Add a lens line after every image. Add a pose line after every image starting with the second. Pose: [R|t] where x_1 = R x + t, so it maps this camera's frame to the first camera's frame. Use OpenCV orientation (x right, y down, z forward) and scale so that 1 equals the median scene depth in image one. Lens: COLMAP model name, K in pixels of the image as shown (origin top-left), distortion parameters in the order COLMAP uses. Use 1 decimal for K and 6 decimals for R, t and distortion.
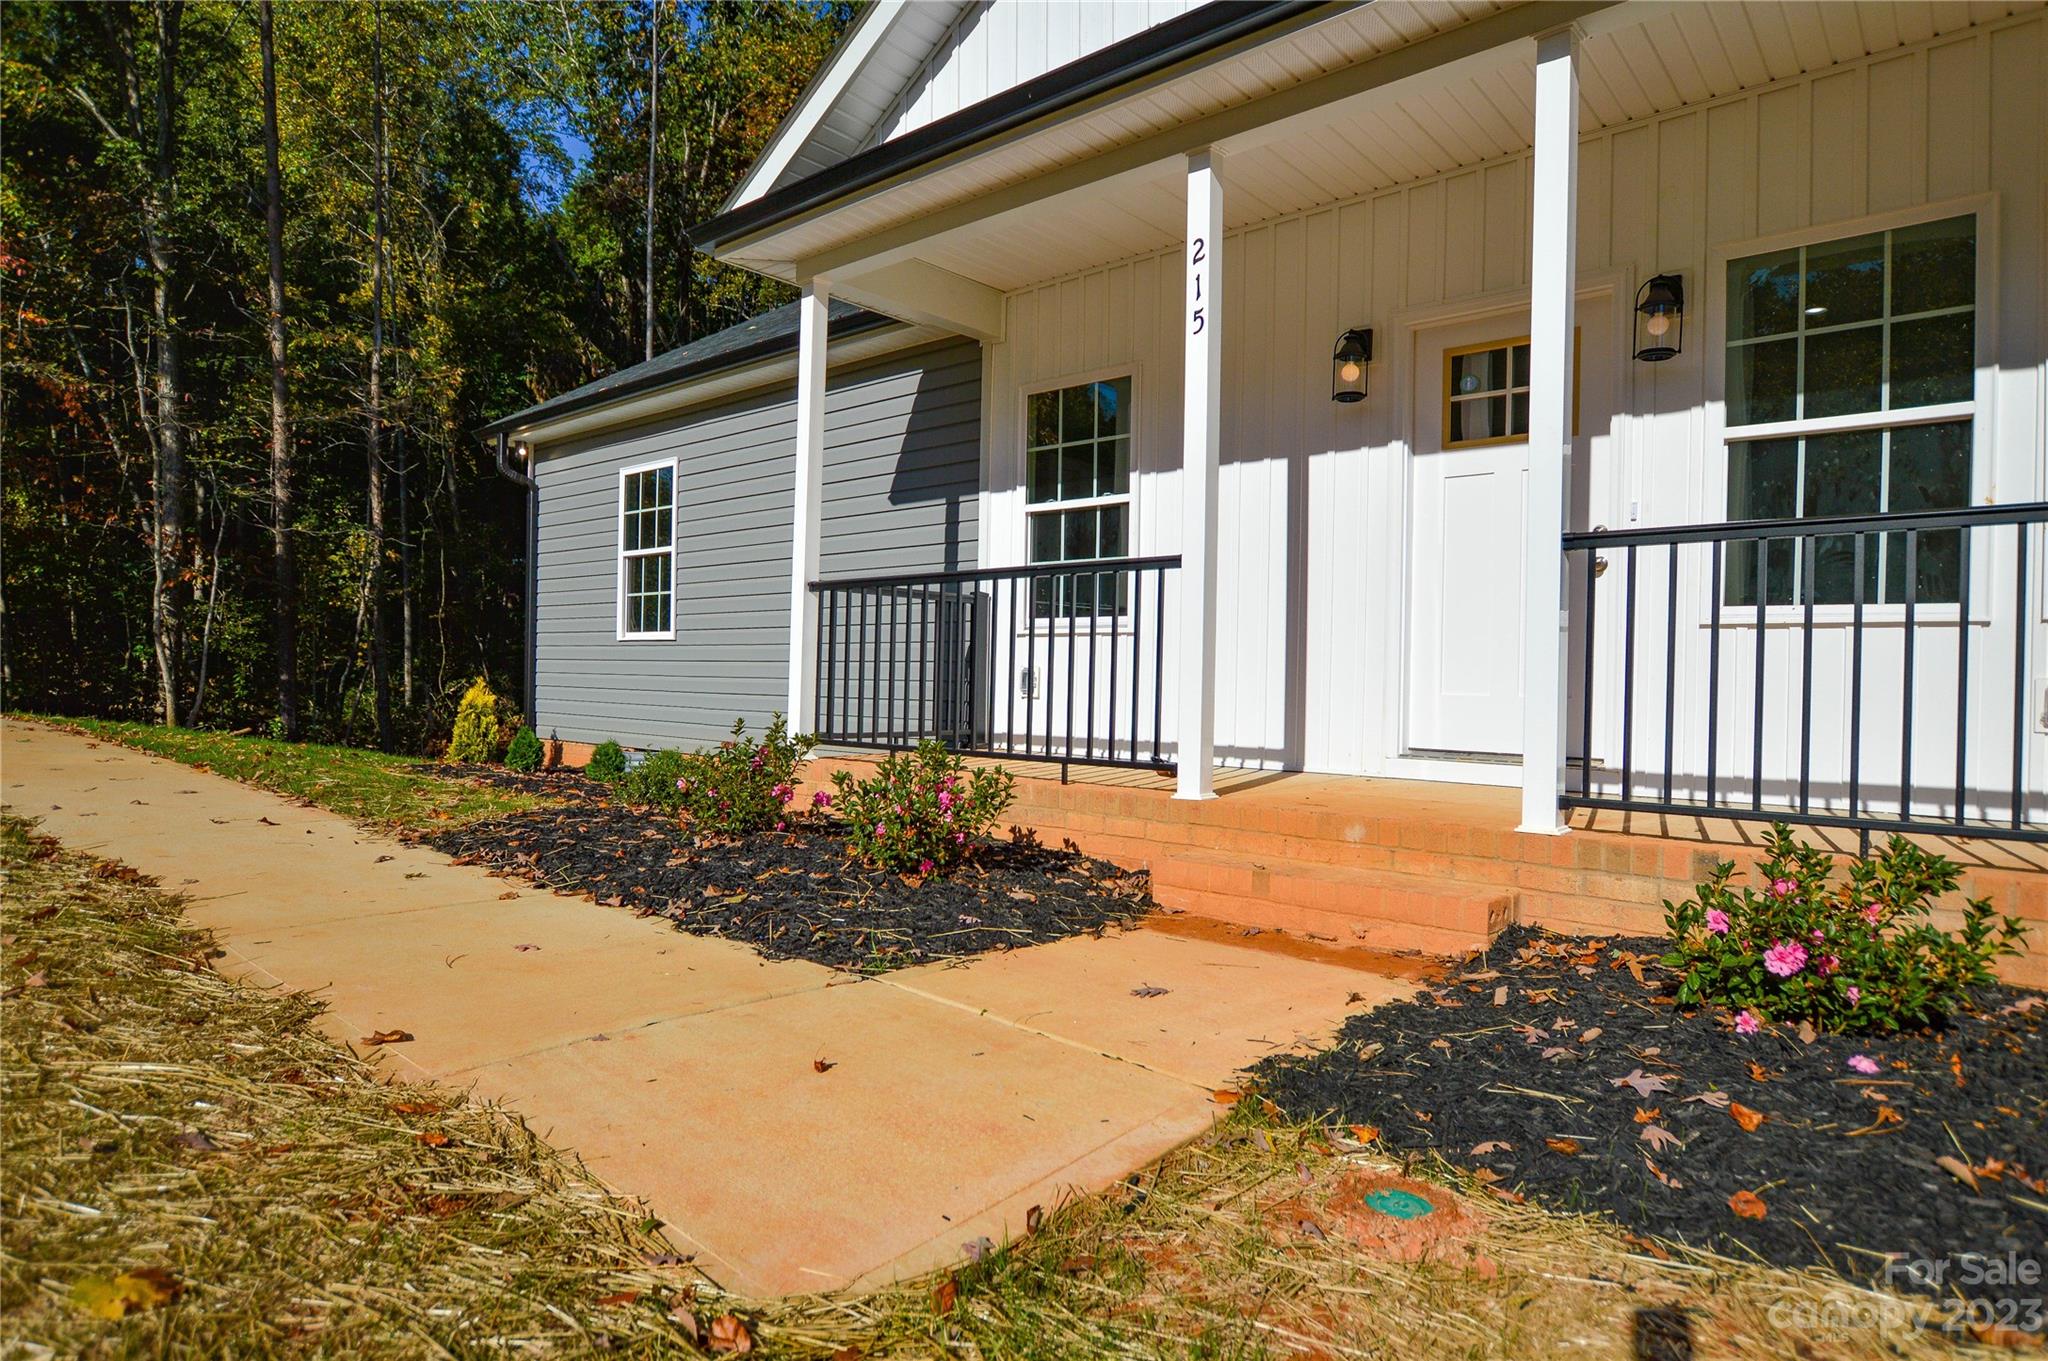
lens RADIAL K [[1120.7, 0, 1013.4], [0, 1120.7, 677.2], [0, 0, 1]] dist [-0.014218, 0.000638]
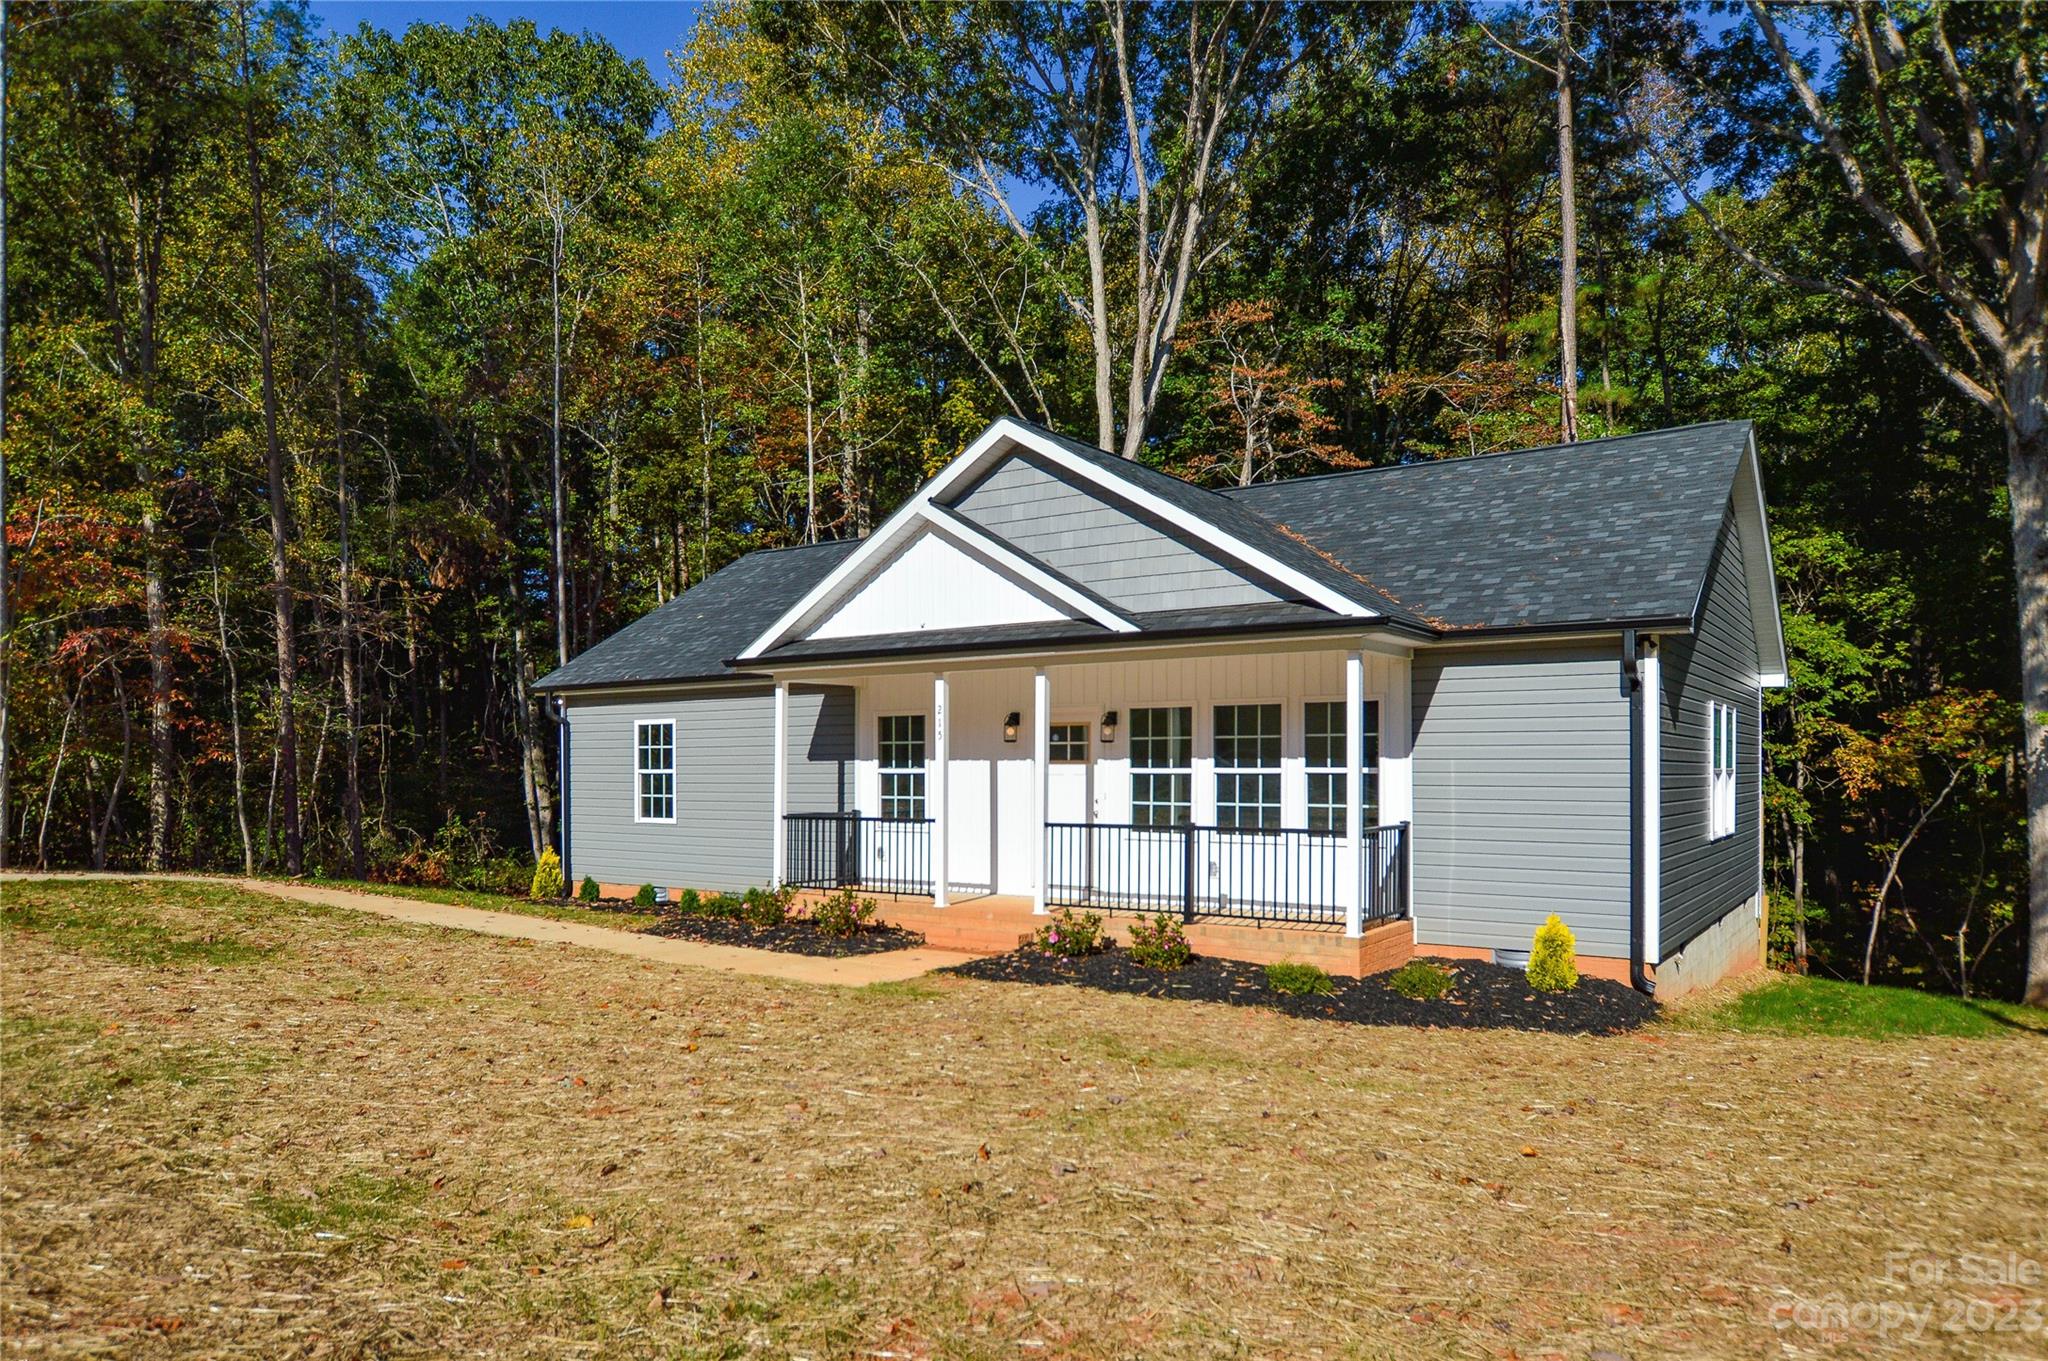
lens RADIAL K [[1120.7, 0, 1013.4], [0, 1120.7, 794.8], [0, 0, 1]] dist [-0.014218, 0.000638]
pose [[0.991038, -0.017726, 0.132397, -0.016491], [0.016706, 0.999822, 0.008818, -0.119416], [-0.132529, -0.006527, 0.991158, -1.122224]]
